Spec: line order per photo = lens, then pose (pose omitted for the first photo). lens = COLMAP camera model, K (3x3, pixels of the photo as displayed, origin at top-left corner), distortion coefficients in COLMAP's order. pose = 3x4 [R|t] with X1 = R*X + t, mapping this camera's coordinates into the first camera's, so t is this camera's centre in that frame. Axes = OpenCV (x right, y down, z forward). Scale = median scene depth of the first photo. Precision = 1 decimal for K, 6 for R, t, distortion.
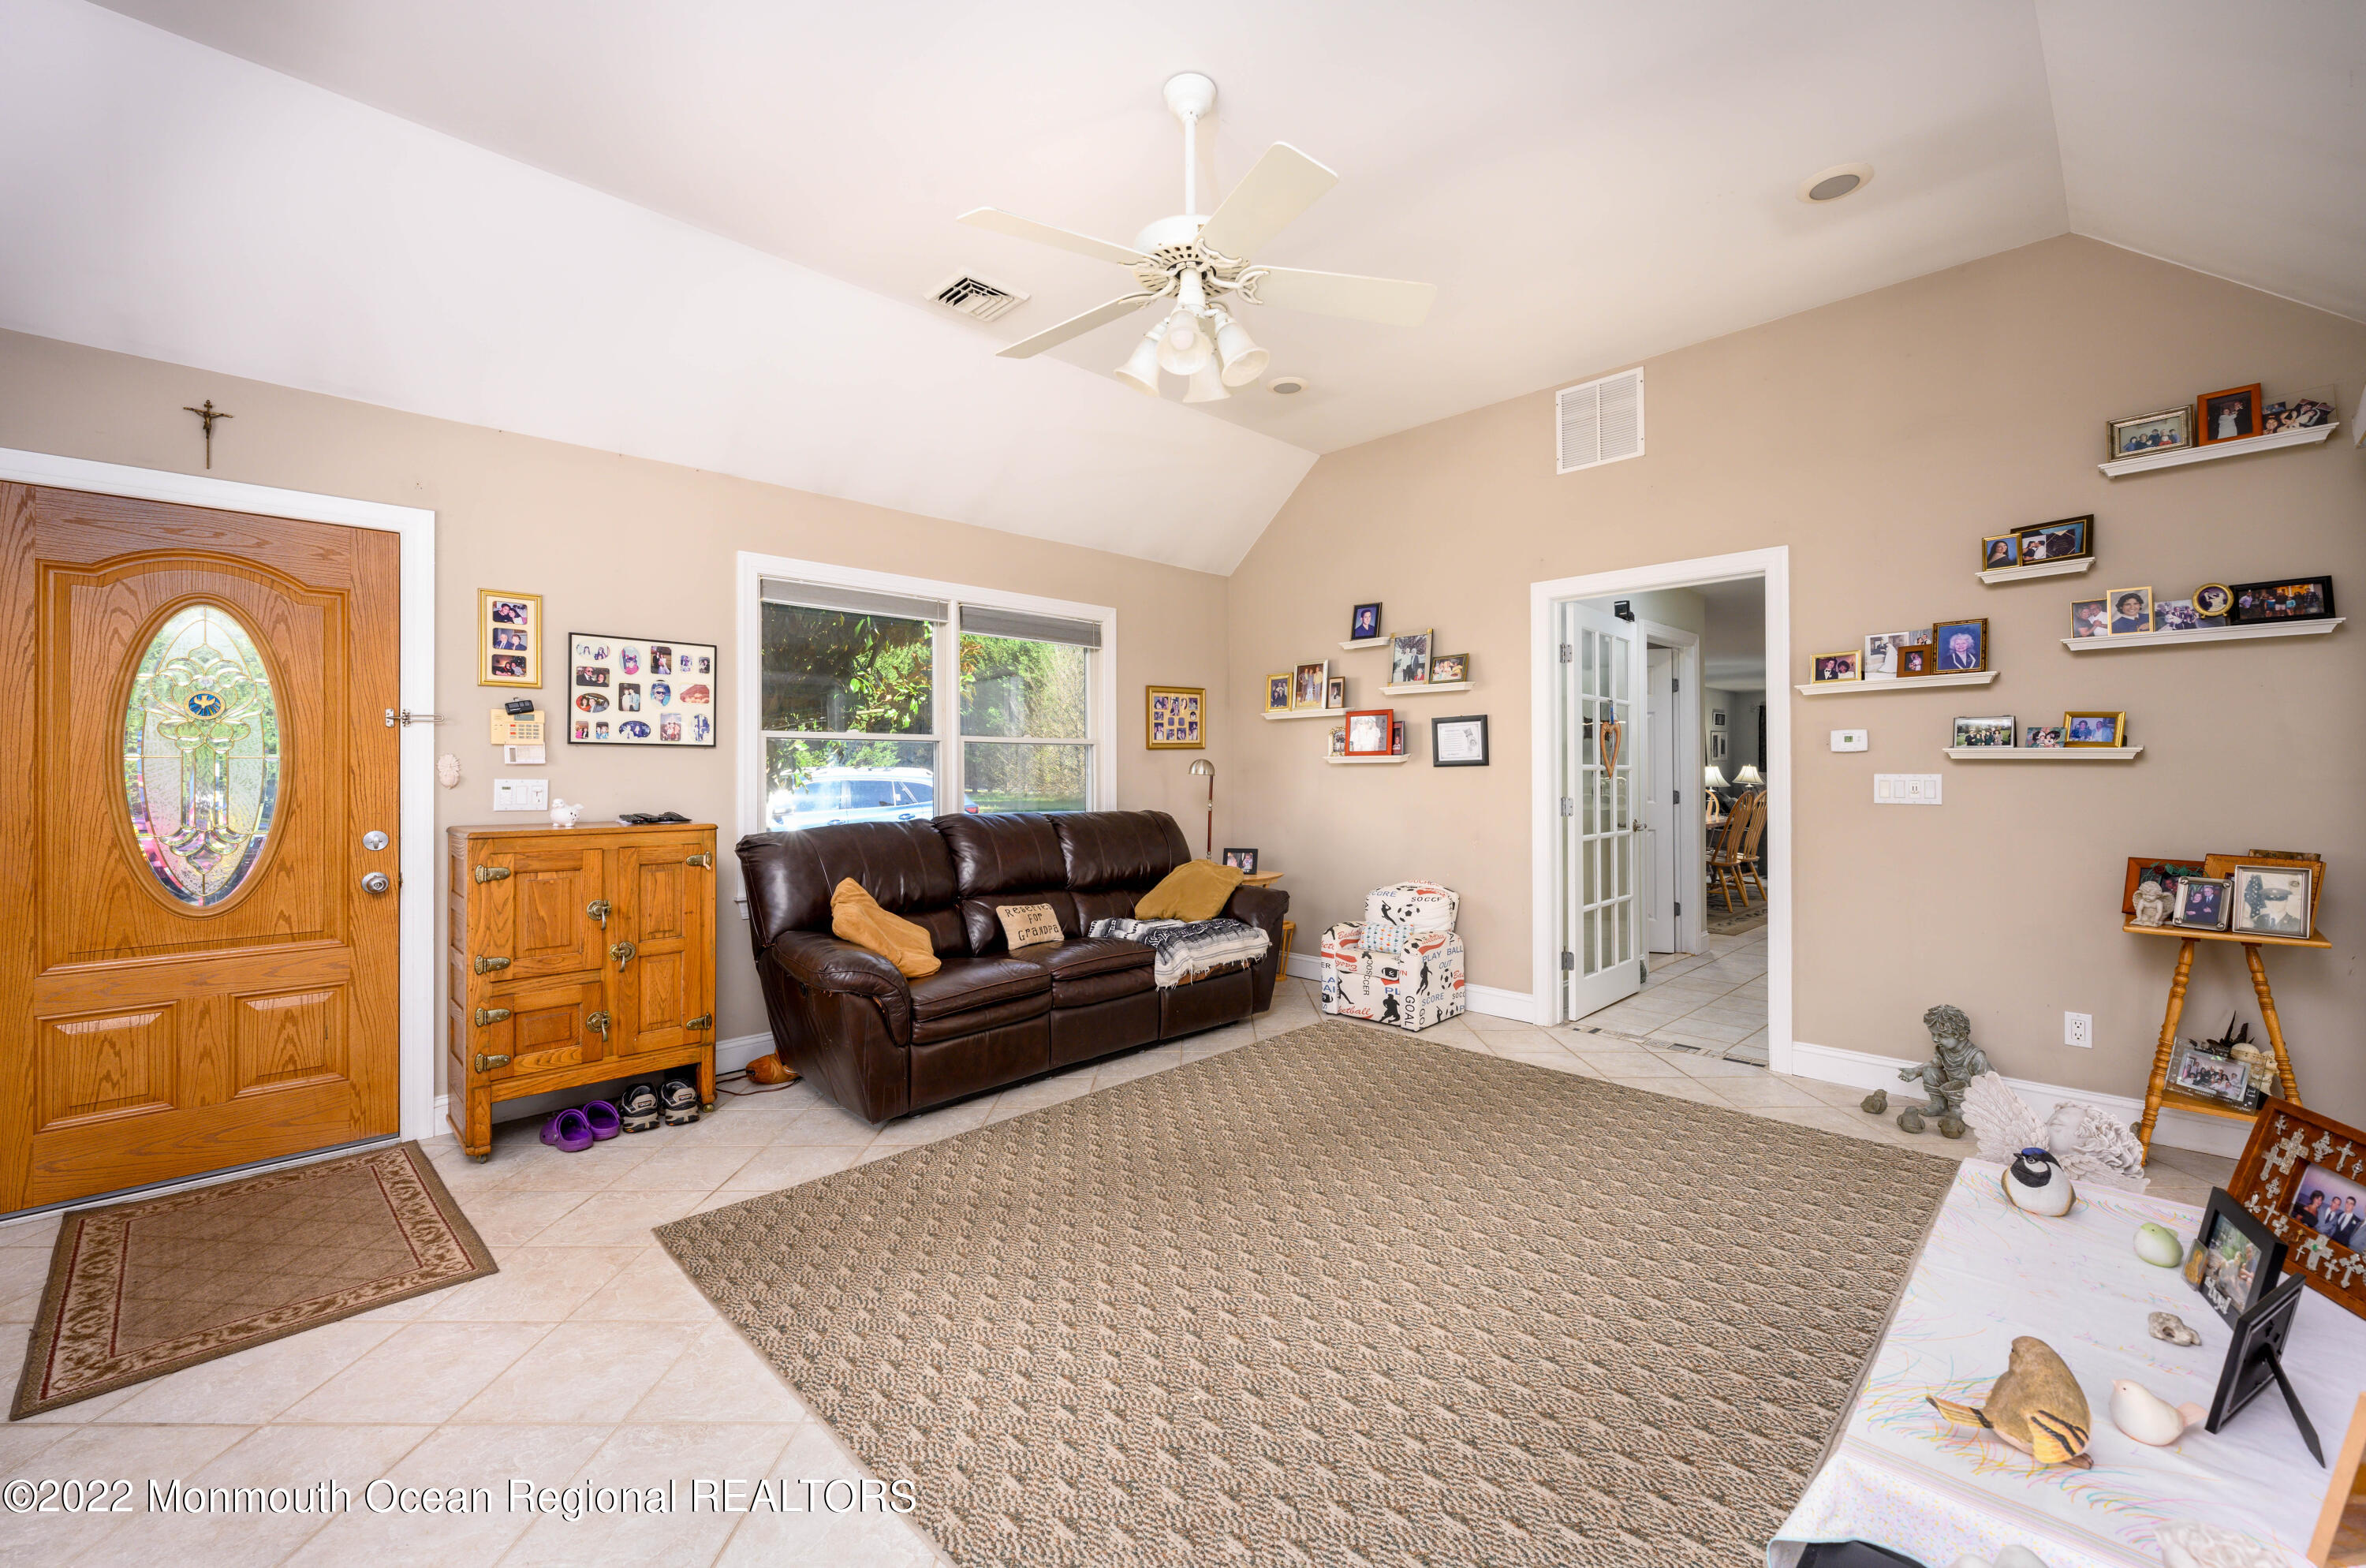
lens RADIAL K [[936.0, 0, 1181.3], [0, 936.0, 769.2], [0, 0, 1]] dist [-0.001884, -0.000063]
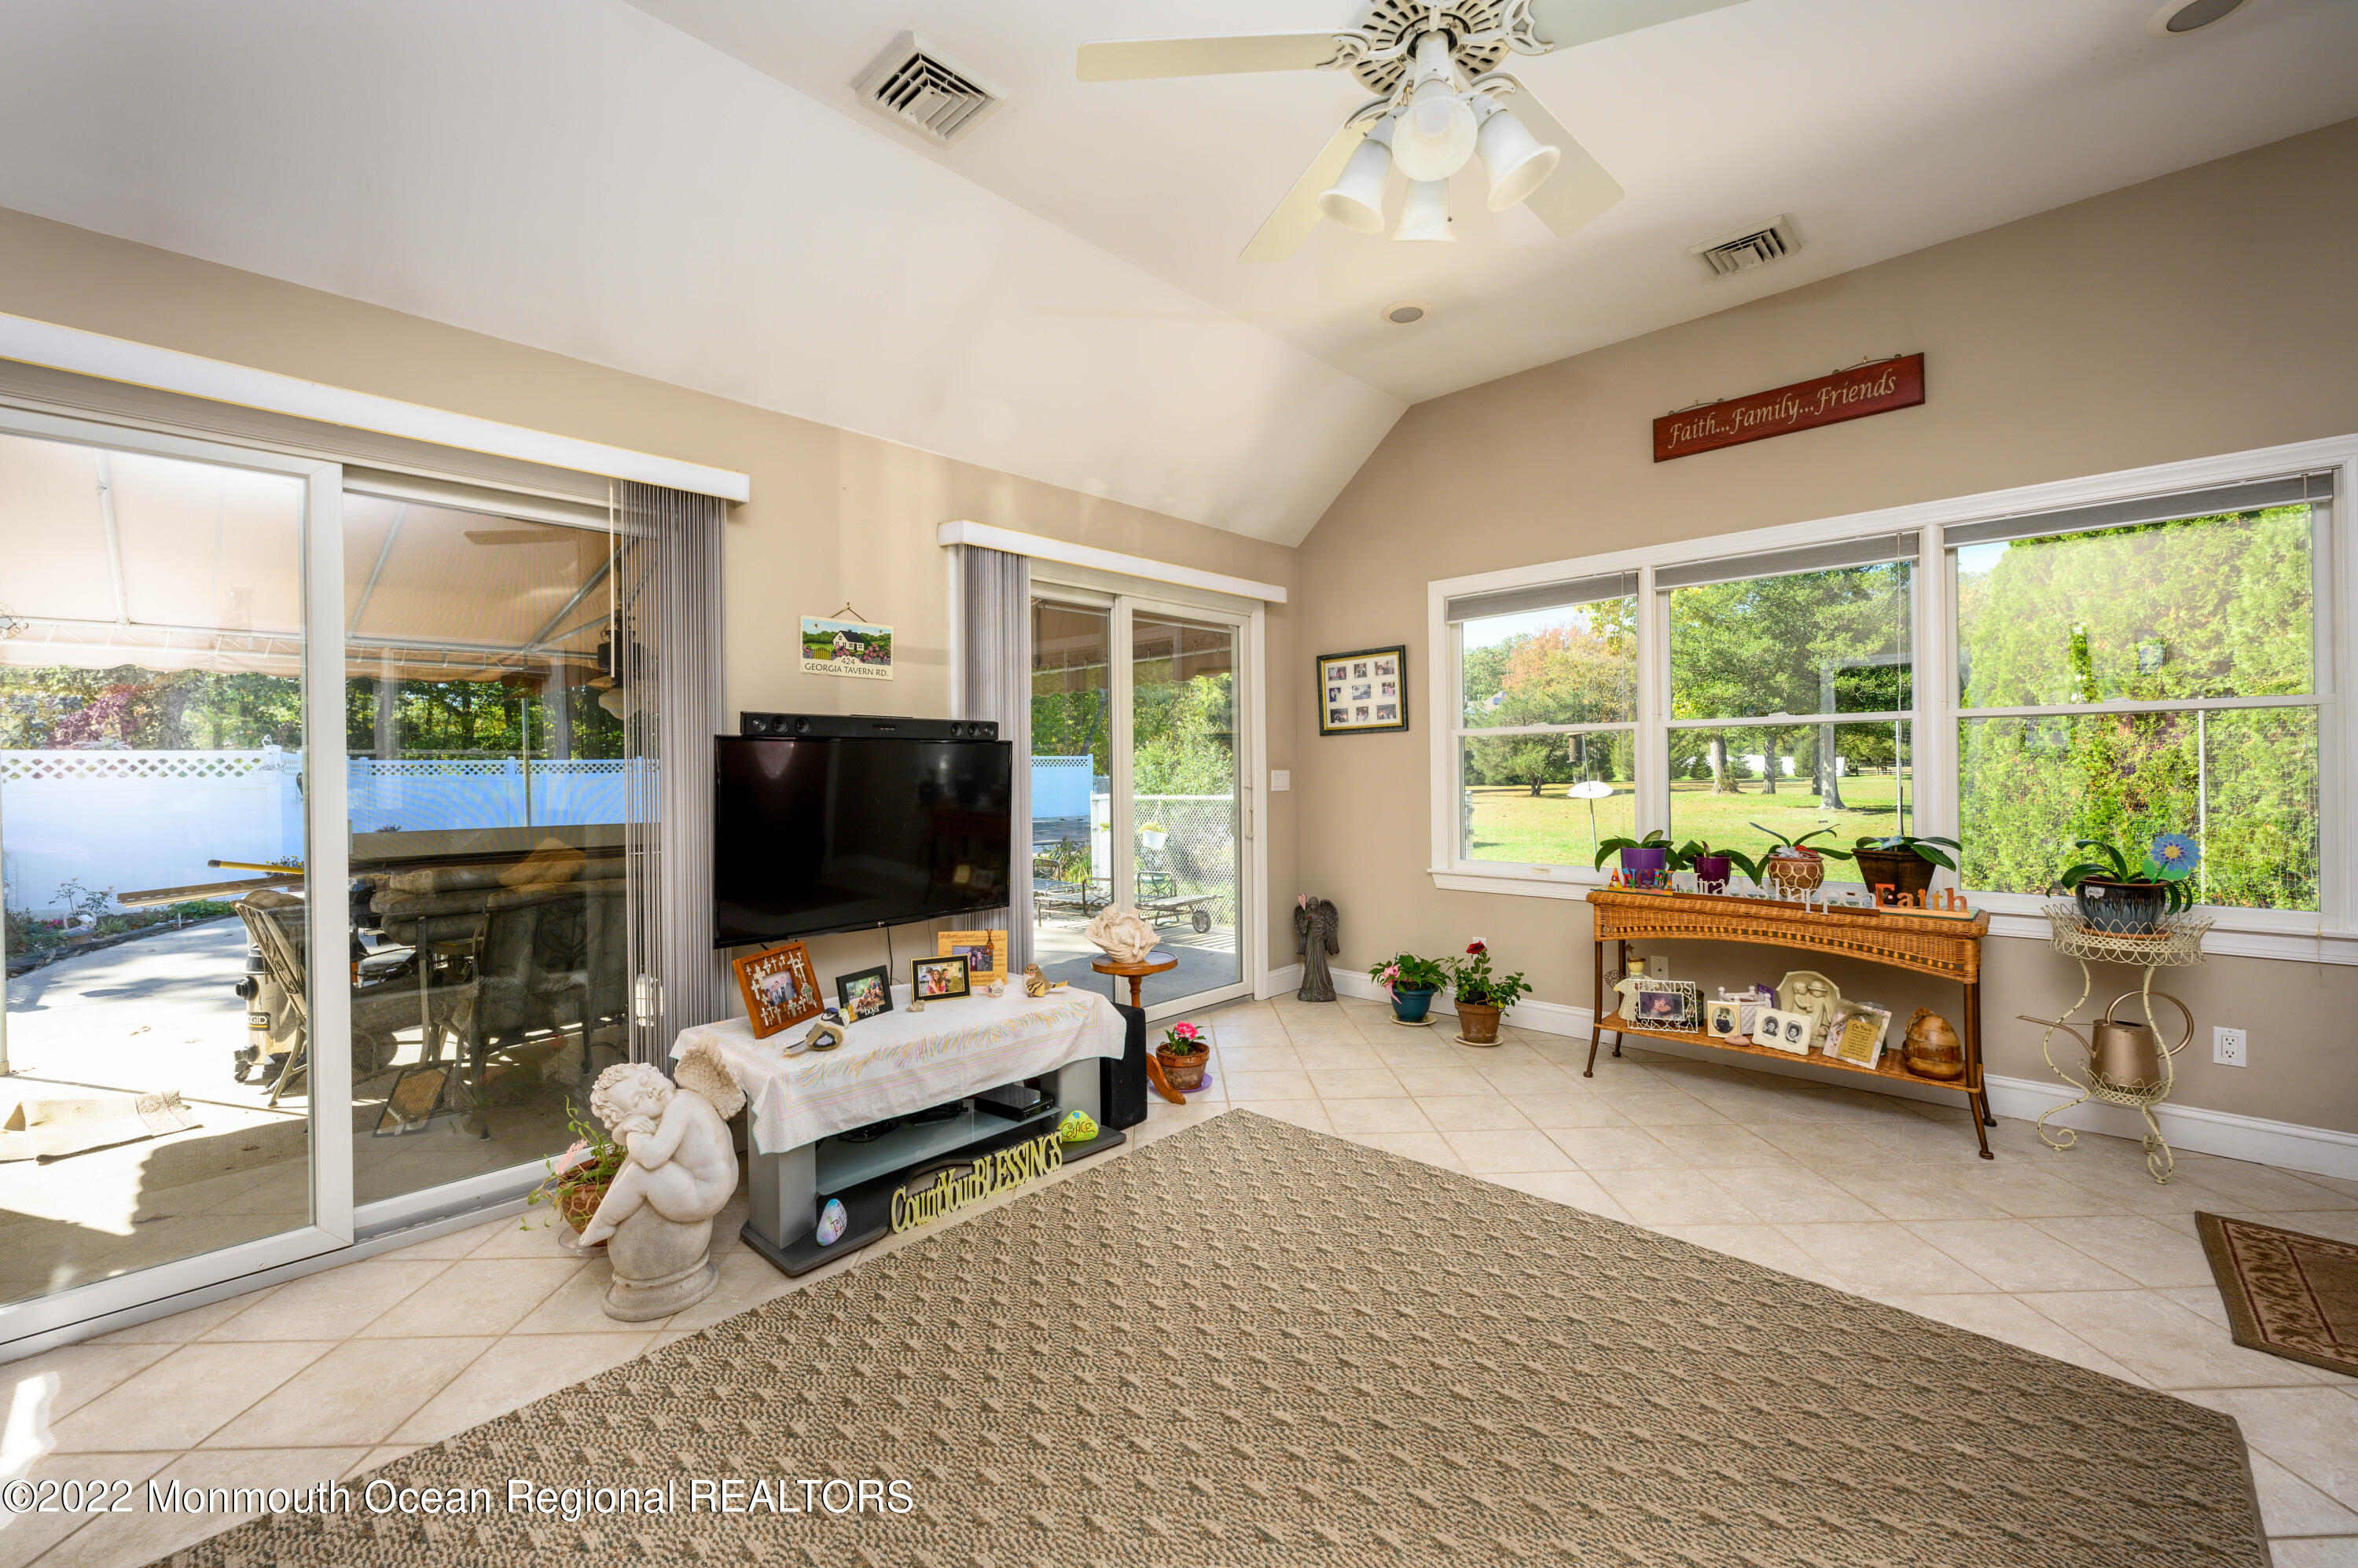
lens RADIAL K [[932.7, 0, 1180.1], [0, 932.7, 769.6], [0, 0, 1]] dist [-0.001884, -0.000063]
pose [[-0.999117, 0.016922, -0.038445, 0.290365], [0.016767, 0.999850, 0.004357, -0.003301], [0.038513, 0.003709, -0.999251, 2.100524]]
